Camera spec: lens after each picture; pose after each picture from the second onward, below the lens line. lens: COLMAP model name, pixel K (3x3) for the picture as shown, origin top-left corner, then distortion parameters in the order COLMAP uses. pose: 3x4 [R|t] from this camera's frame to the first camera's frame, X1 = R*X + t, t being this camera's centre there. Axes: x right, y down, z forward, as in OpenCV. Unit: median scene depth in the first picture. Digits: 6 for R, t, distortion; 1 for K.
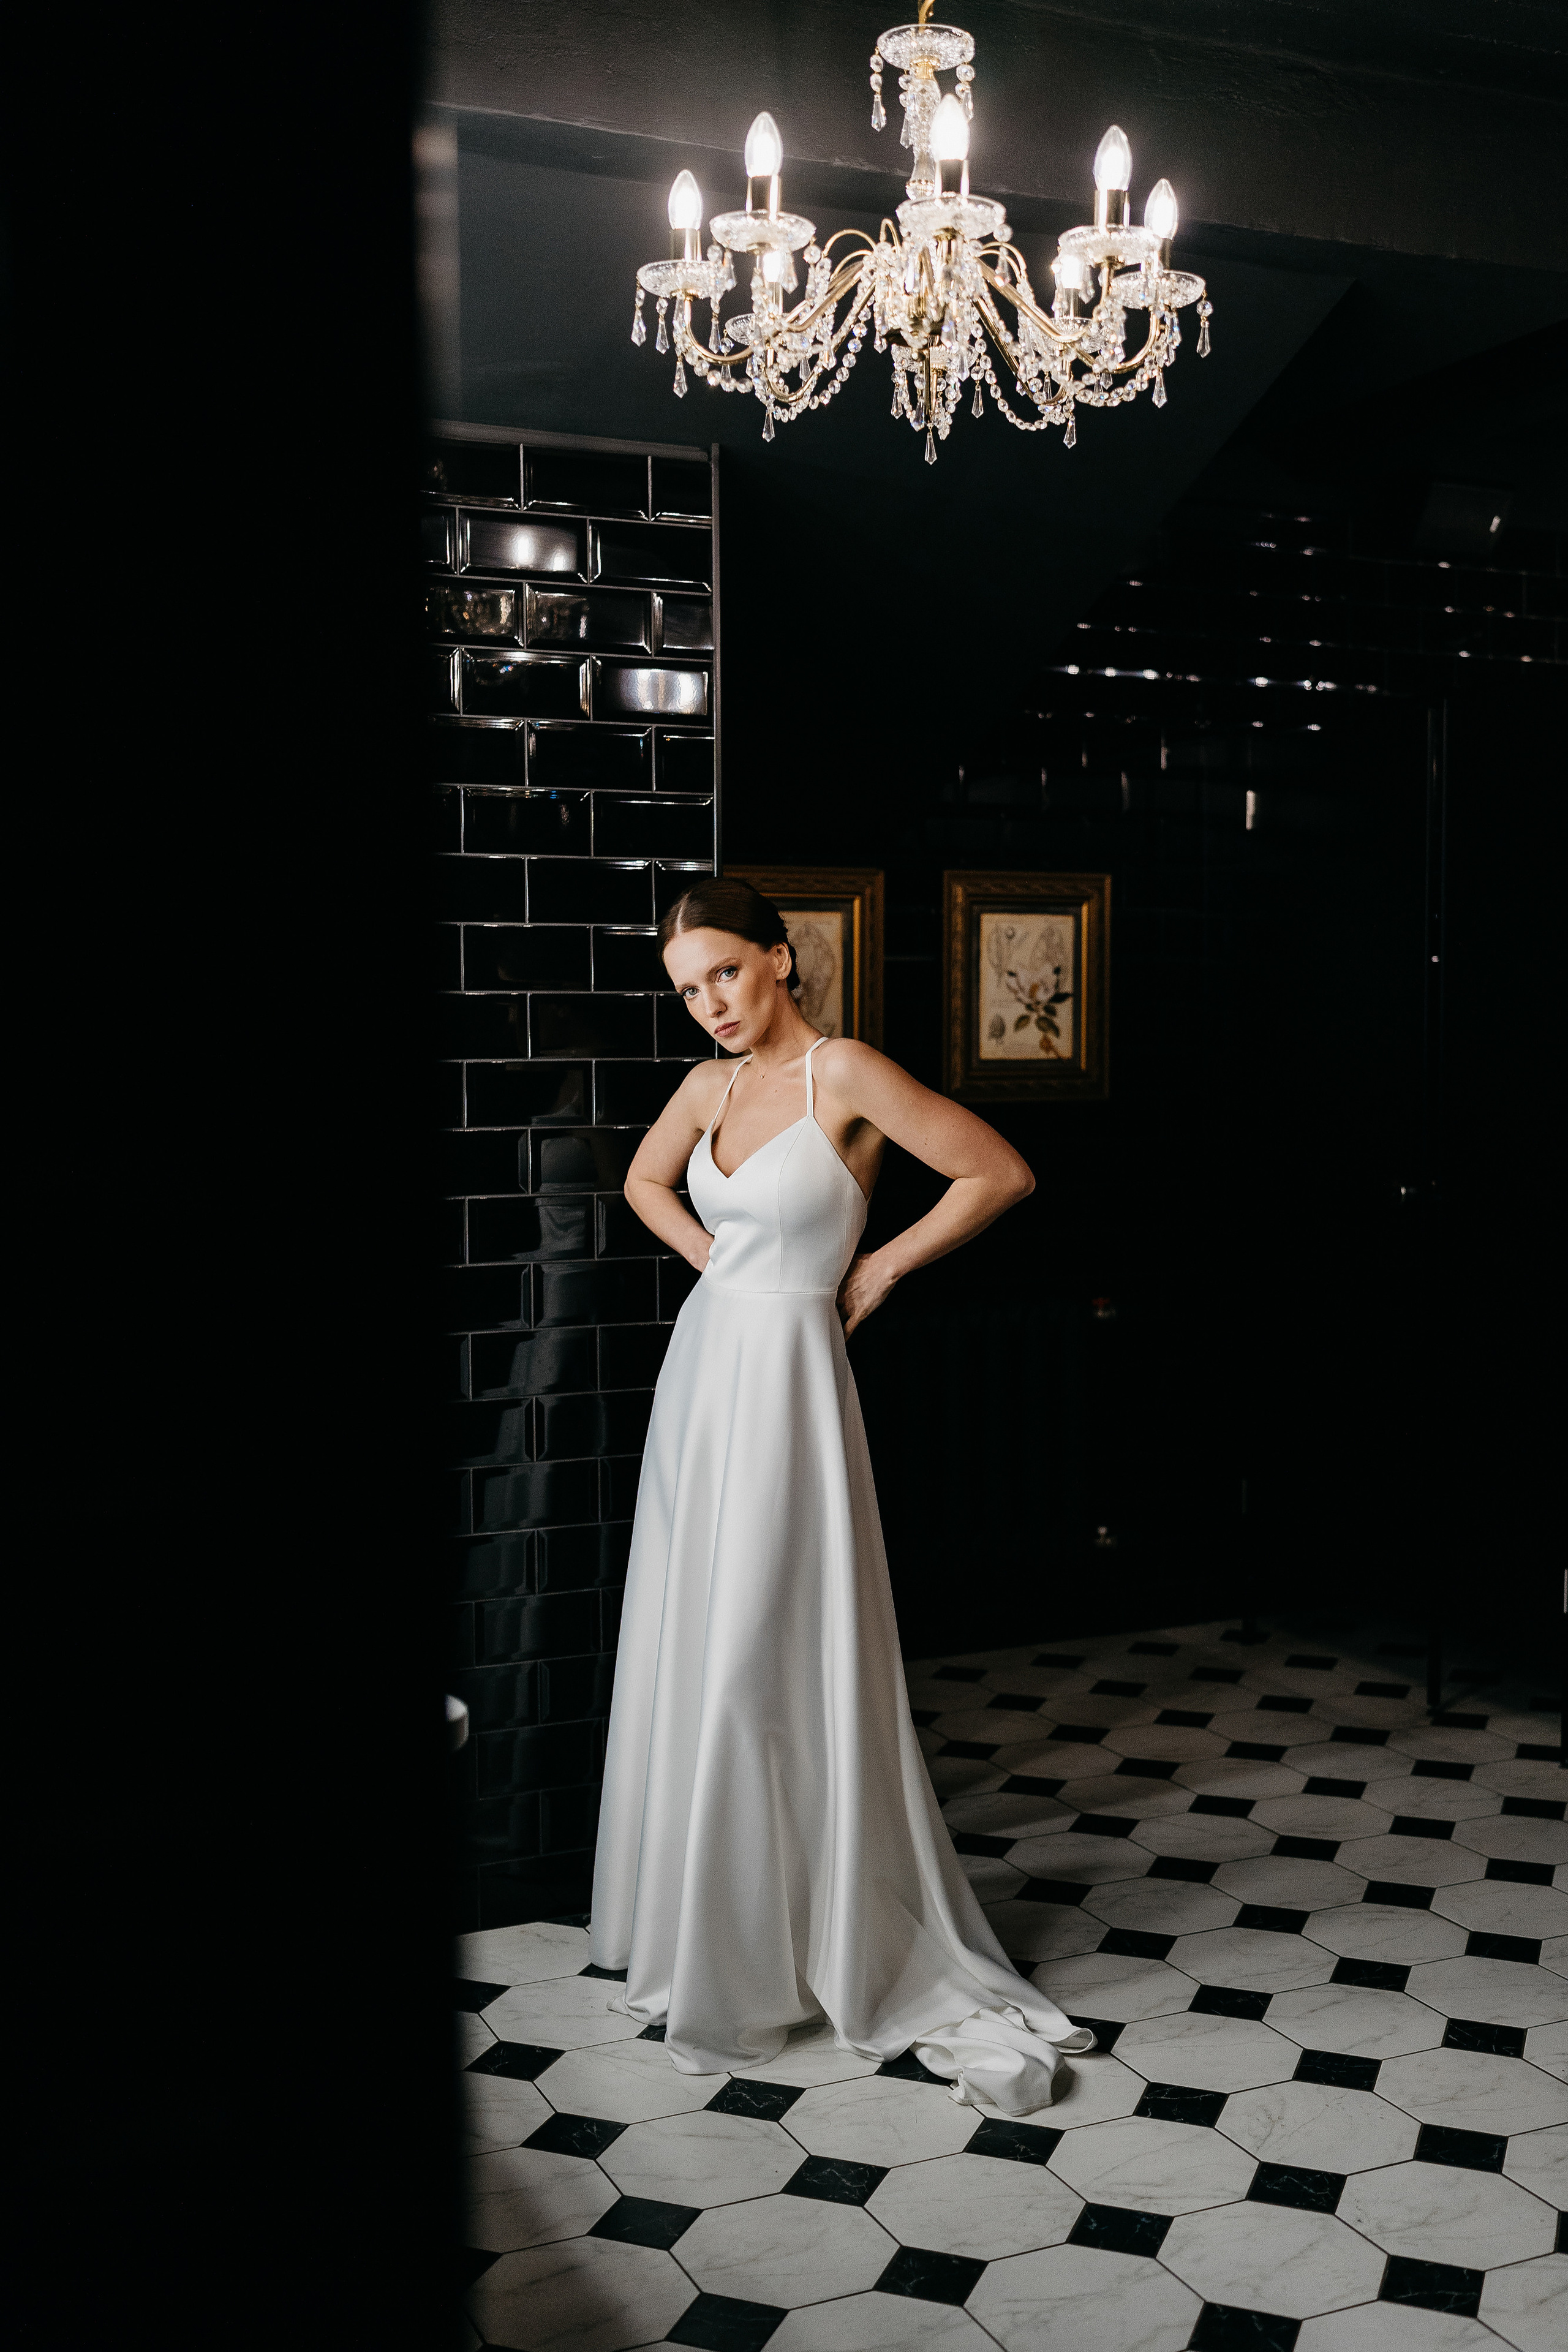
lens RADIAL K [[2440.2, 0, 784.0], [0, 2440.2, 1176.0], [0, 0, 1]] dist [-0.015110, 0.119737]
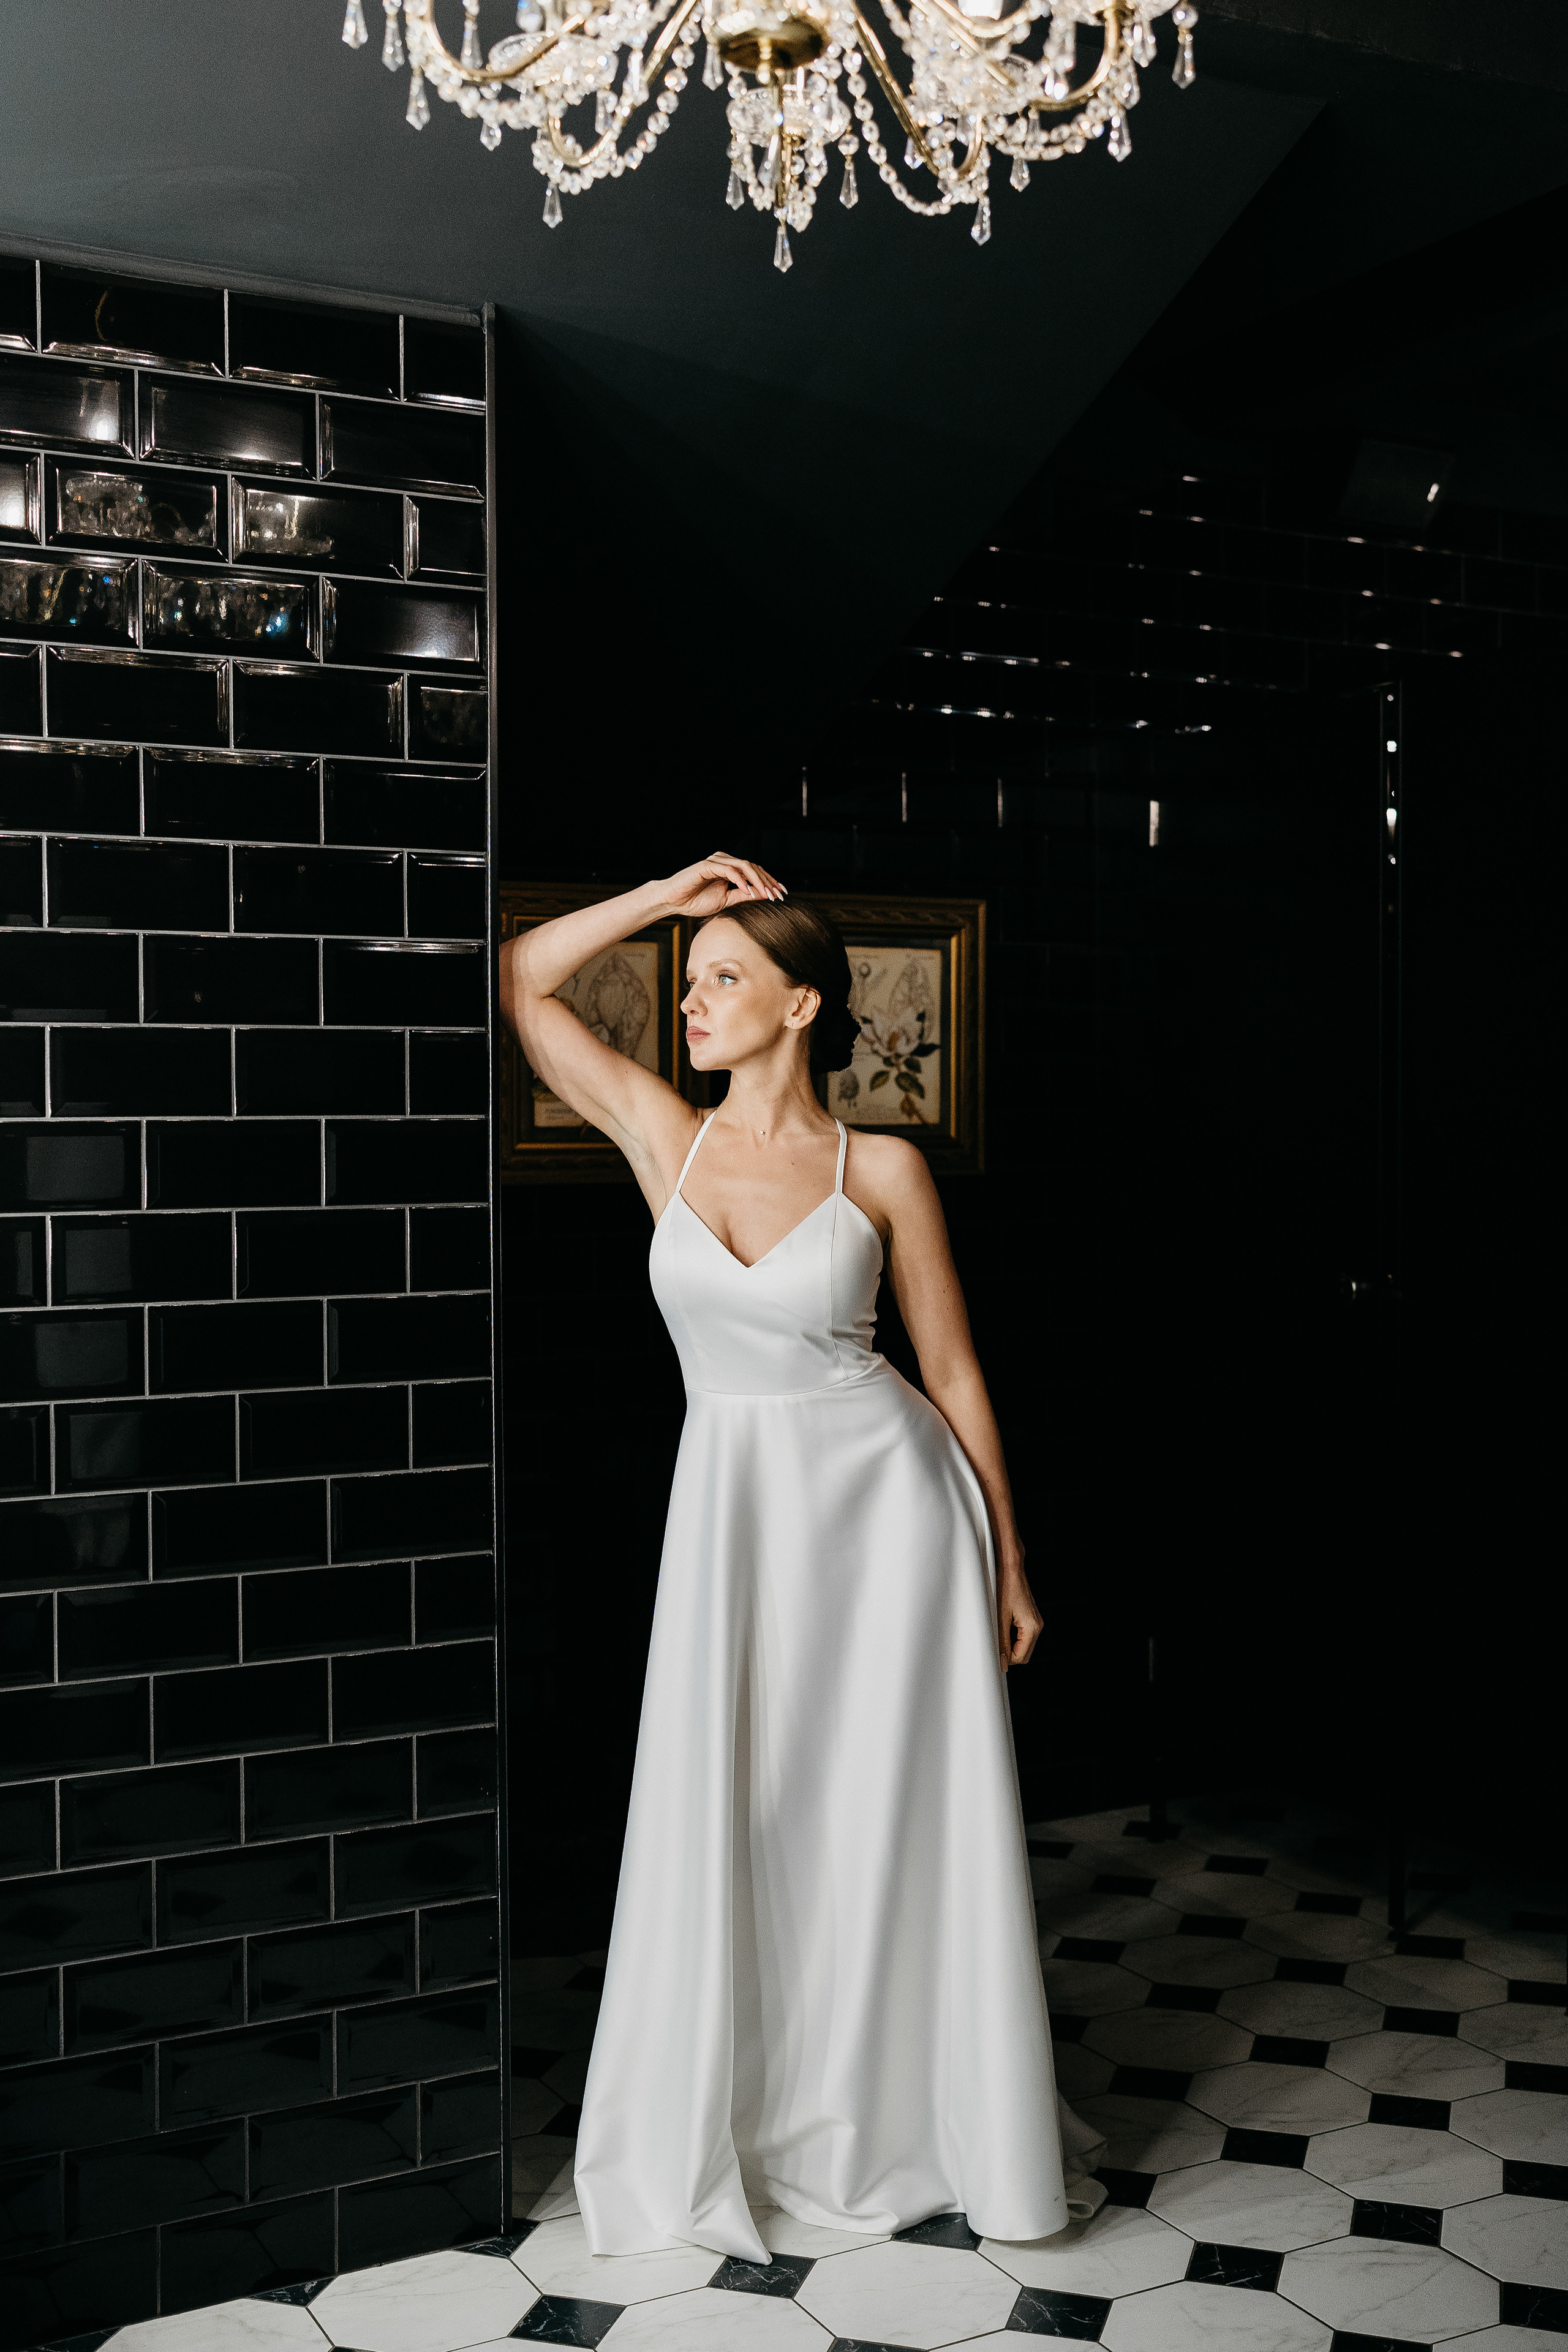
lens RADIAL K [[2394.2, 0, 790.8], [0, 2394.2, 1238.5], [0, 0, 1]] dist [0.006267, -0.000778]
pose [[0.996871, -0.001281, 0.079038, 0.007119], [0.001883, 0.999970, -0.007542, -0.005838], [-0.079026, 0.007667, 0.996843, 0.309567]]
